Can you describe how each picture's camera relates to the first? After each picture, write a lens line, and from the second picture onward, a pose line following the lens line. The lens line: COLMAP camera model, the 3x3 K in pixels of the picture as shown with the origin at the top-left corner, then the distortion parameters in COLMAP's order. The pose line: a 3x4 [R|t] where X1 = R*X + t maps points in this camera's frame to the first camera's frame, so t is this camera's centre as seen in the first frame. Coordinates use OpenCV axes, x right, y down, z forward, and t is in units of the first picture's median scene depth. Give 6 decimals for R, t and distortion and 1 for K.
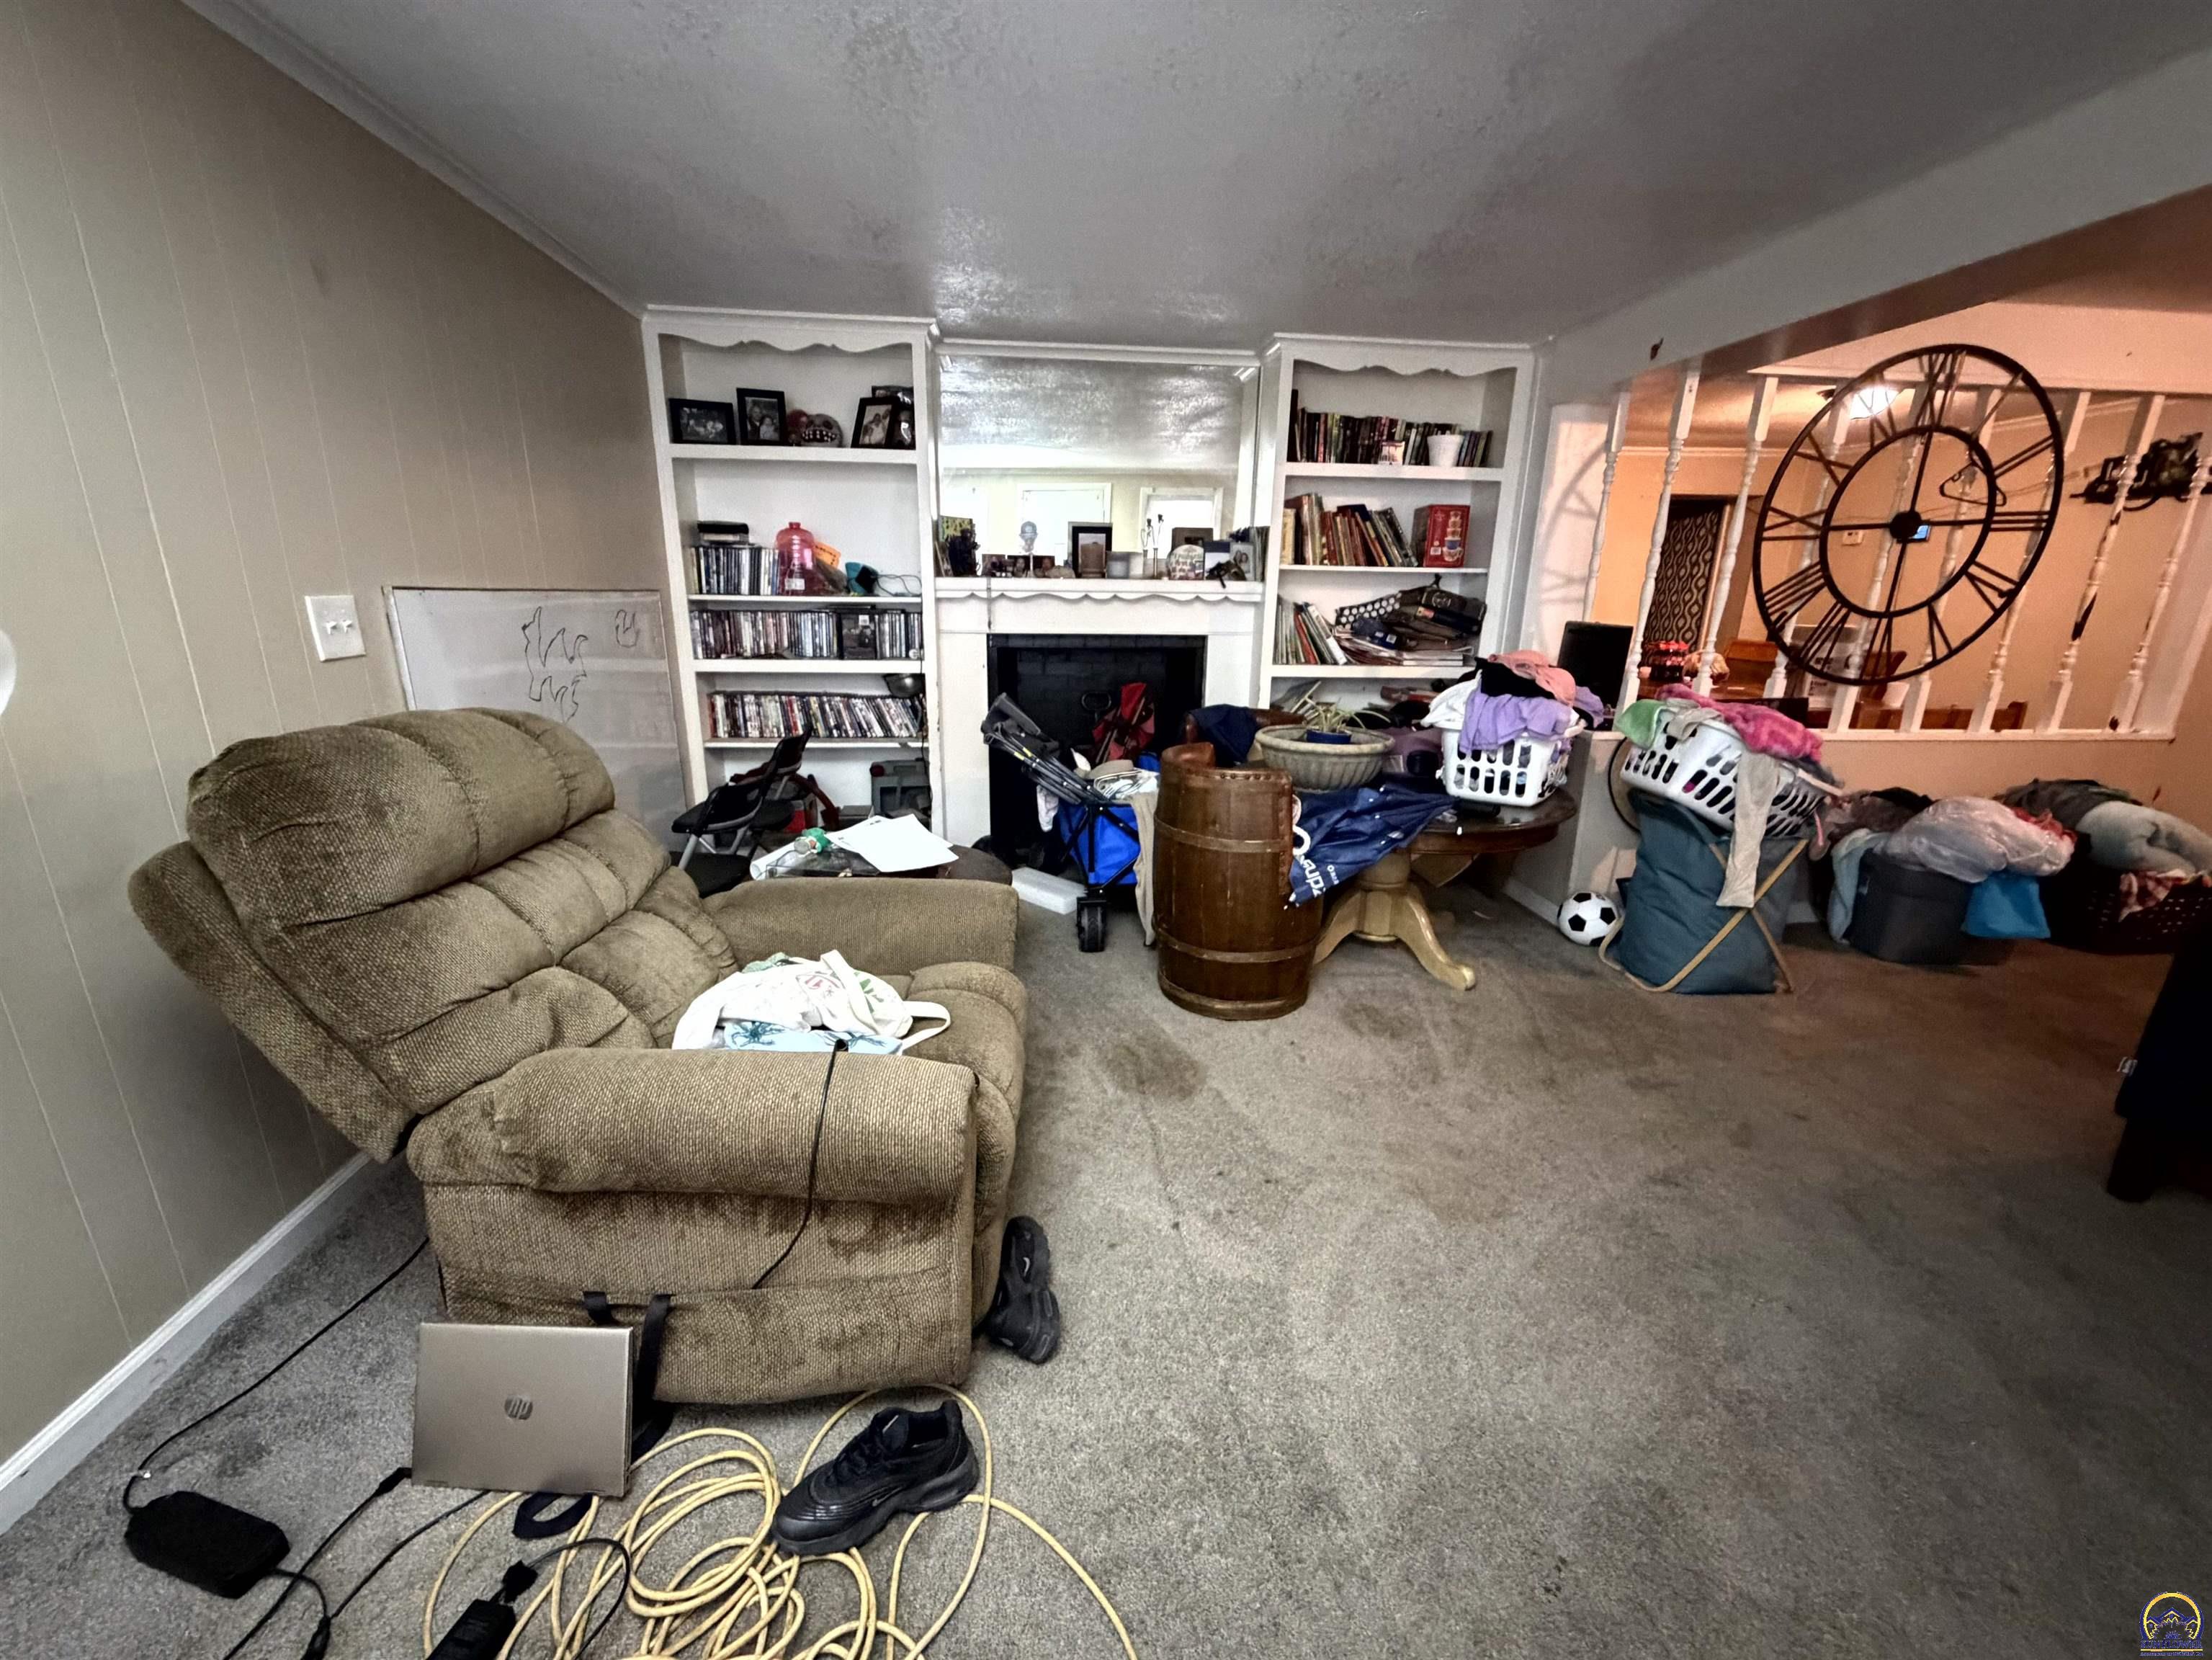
lens RADIAL K [[886.6, 0, 1099.6], [0, 886.6, 827.9], [0, 0, 1]] dist [0.000835, 0.000043]
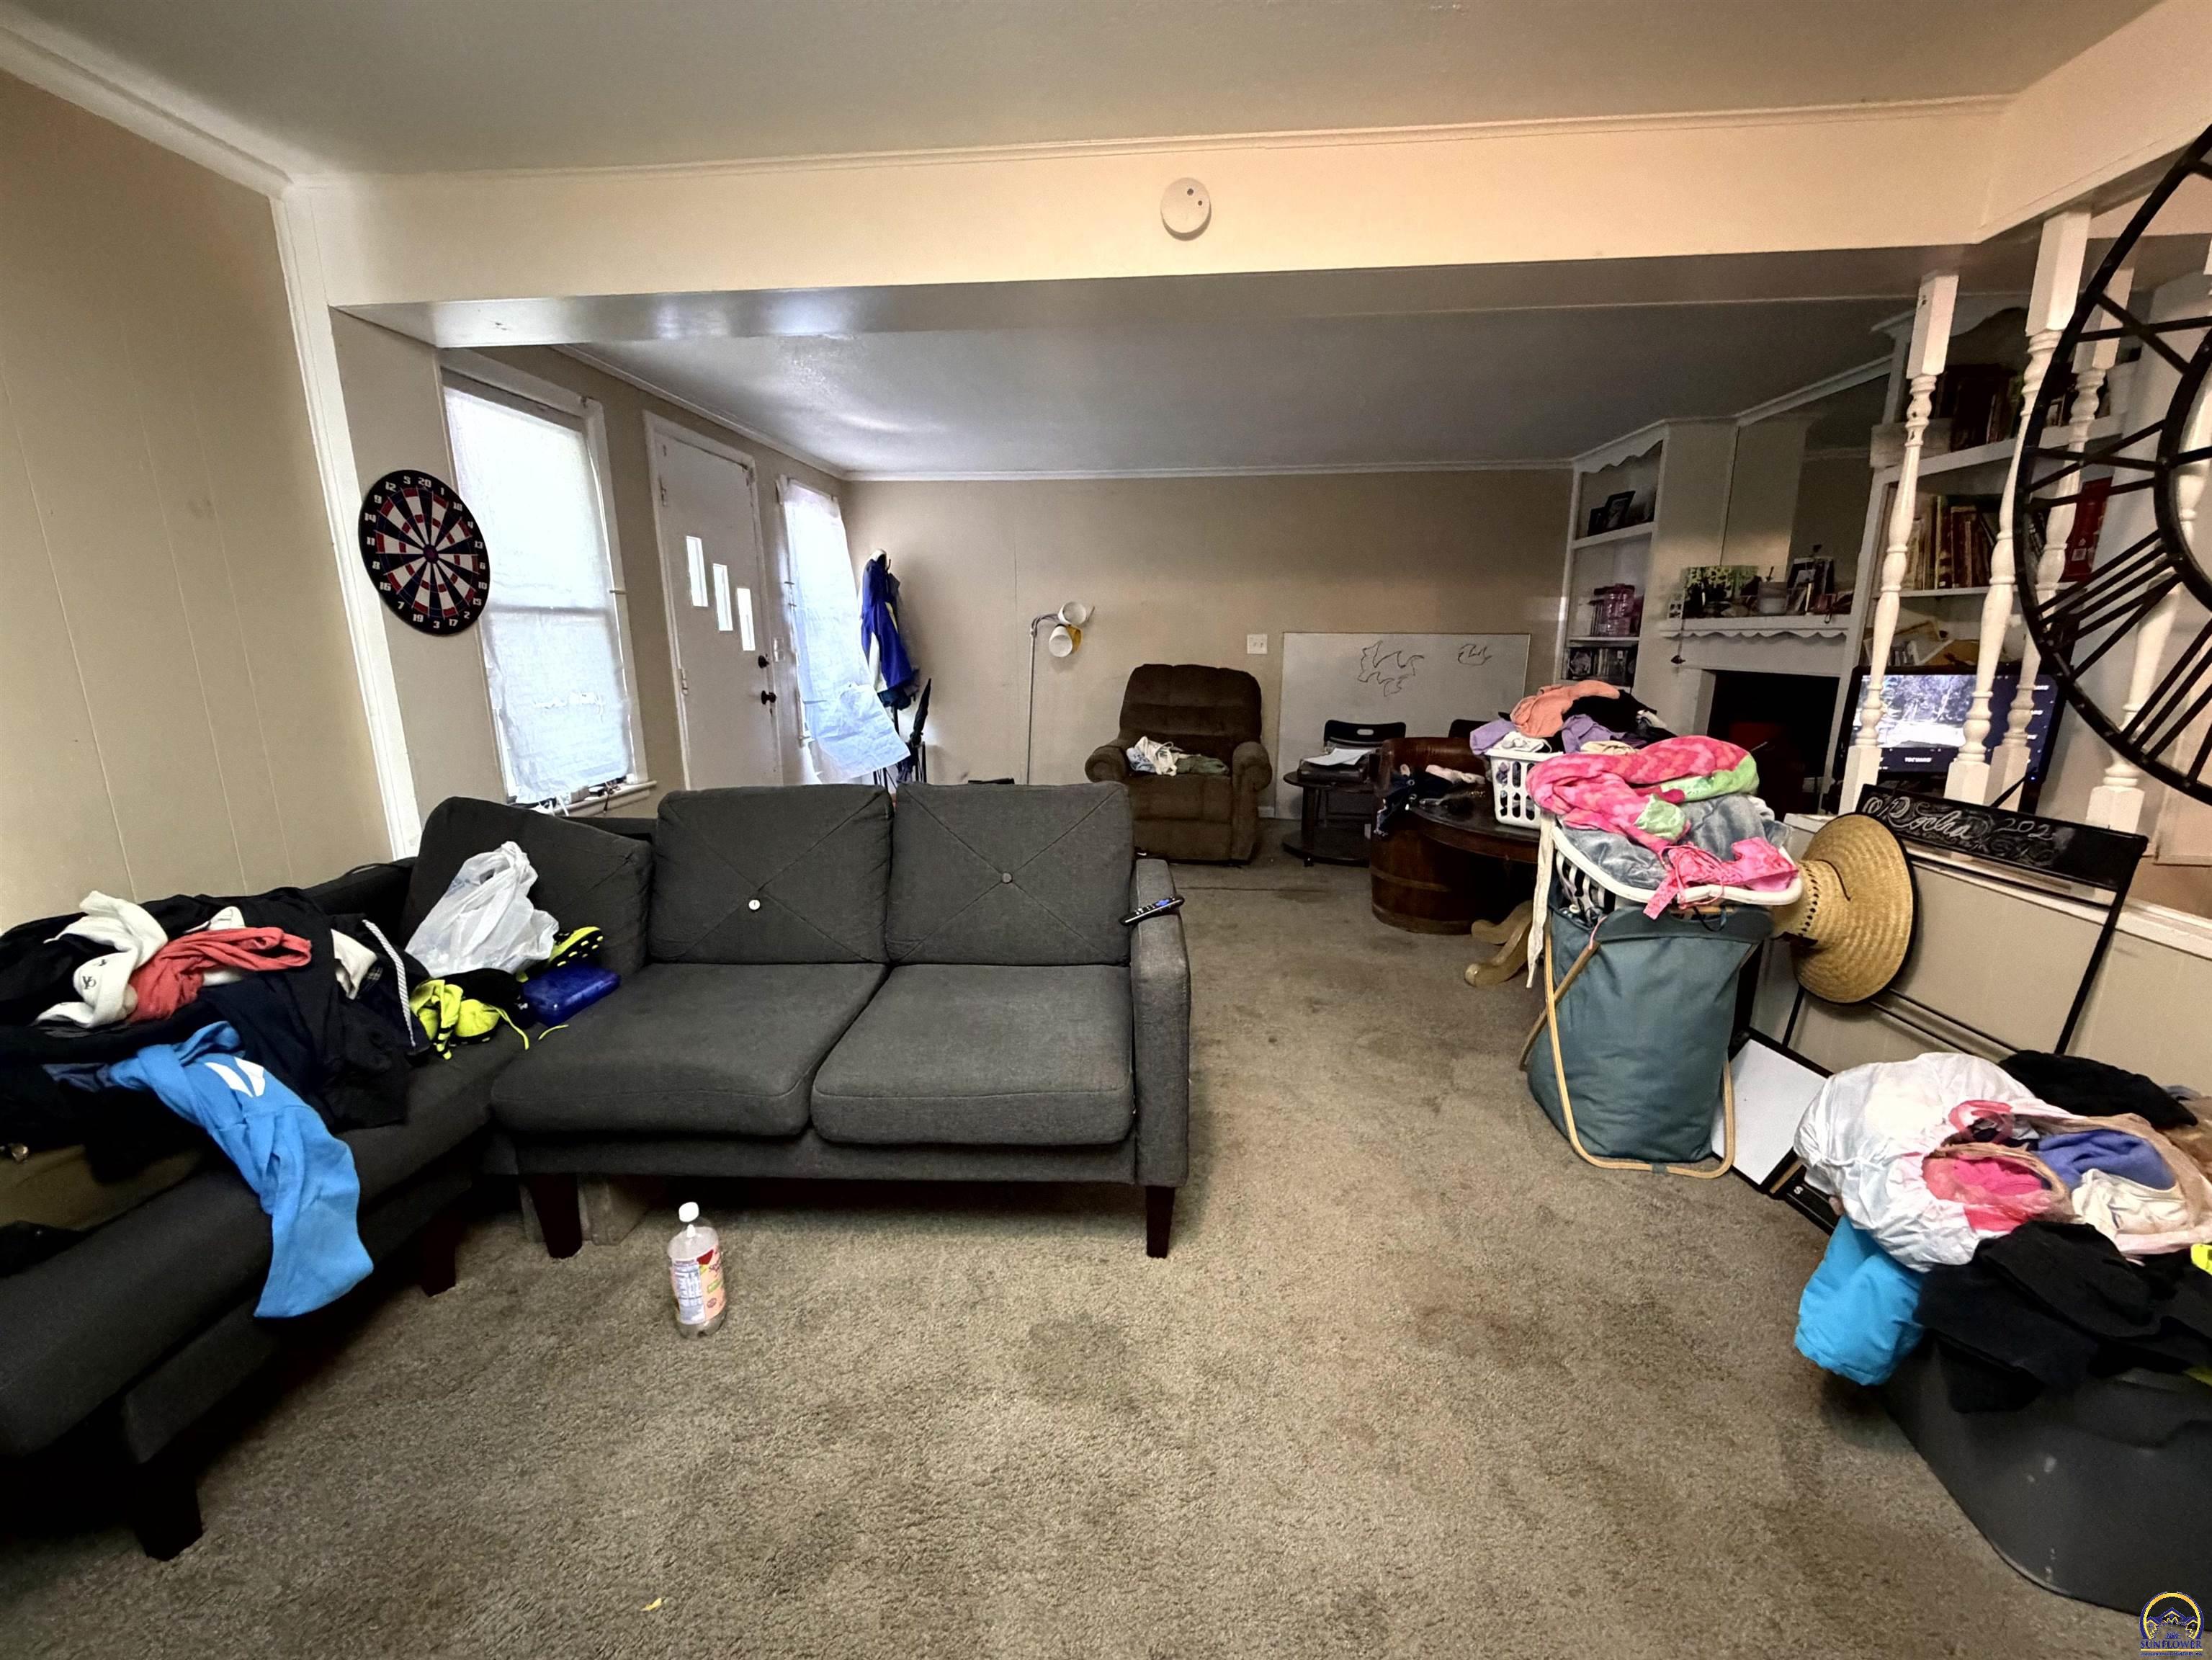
lens RADIAL K [[886.6, 0, 1099.6], [0, 886.6, 827.9], [0, 0, 1]] dist [0.000835, 0.000043]
pose [[-0.167614, 0.197688, -0.965829, 1.385313], [-0.263196, 0.935157, 0.237086, -0.127095], [0.950070, 0.293941, -0.104714, 0.586399]]
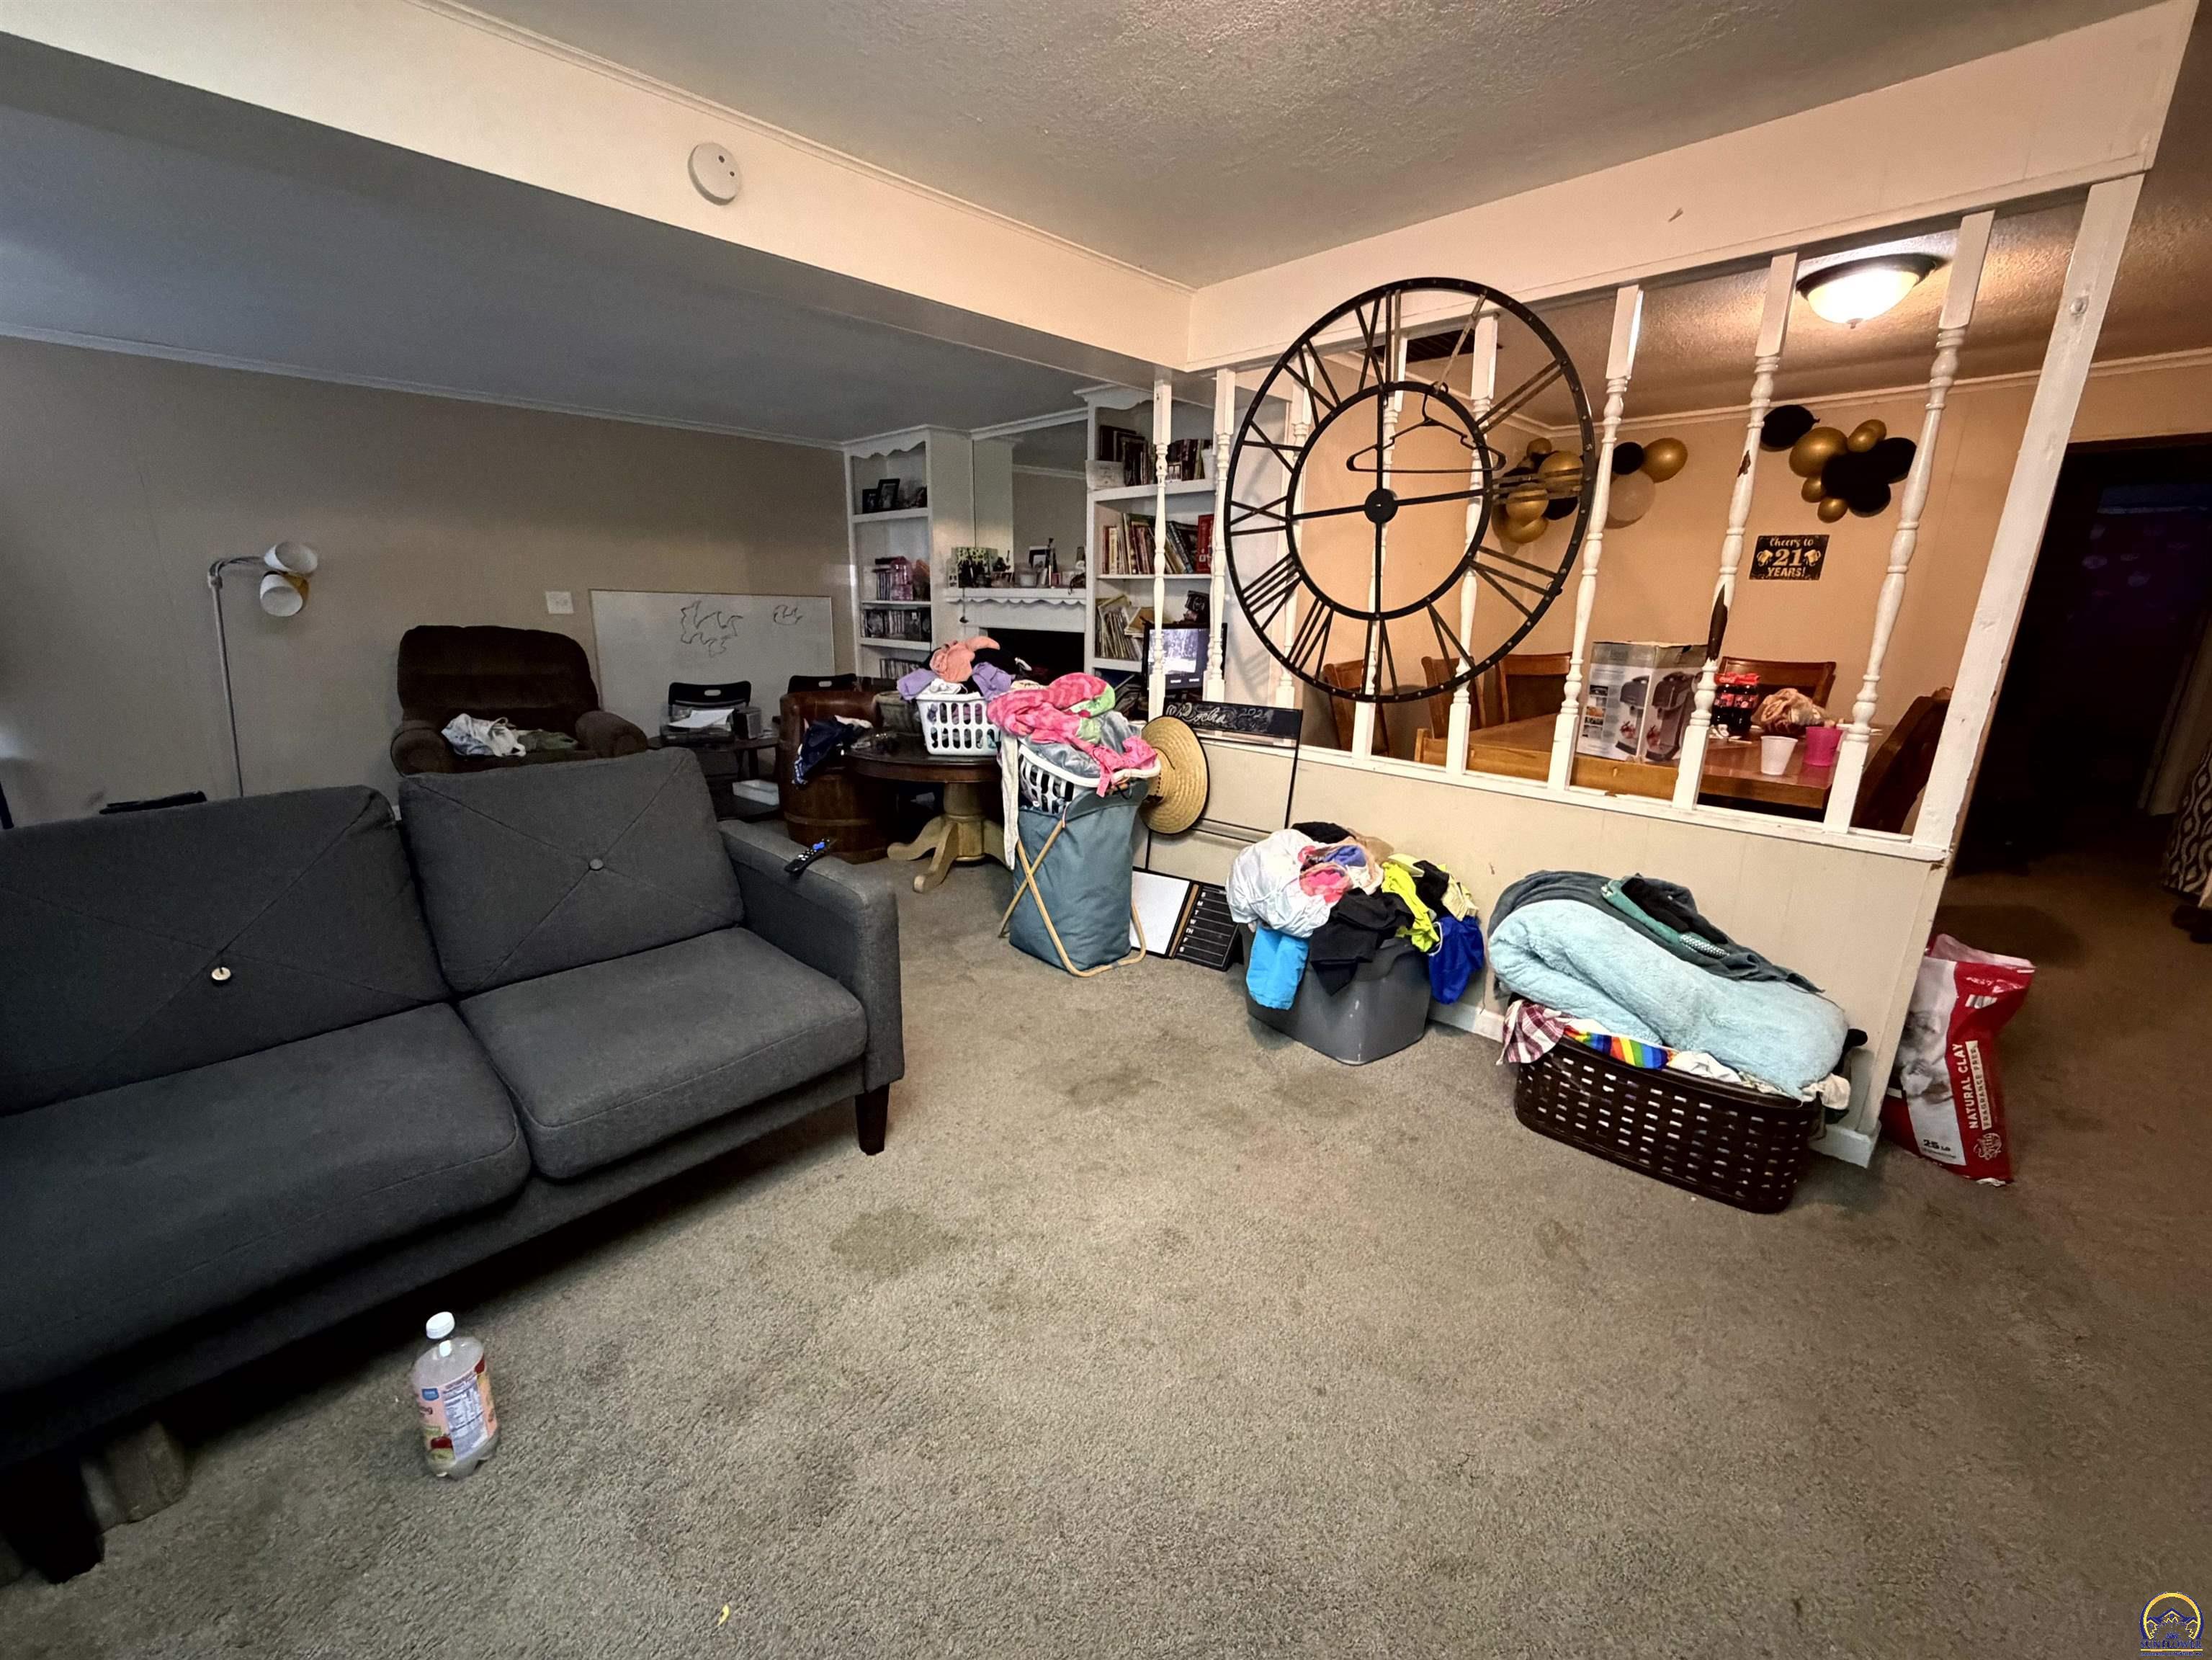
lens RADIAL K [[886.6, 0, 1099.6], [0, 886.6, 827.9], [0, 0, 1]] dist [0.000835, 0.000043]
pose [[0.633205, 0.189878, -0.750332, 1.424762], [-0.215863, 0.974298, 0.064388, -0.049640], [0.743273, 0.121198, 0.657918, 0.307833]]
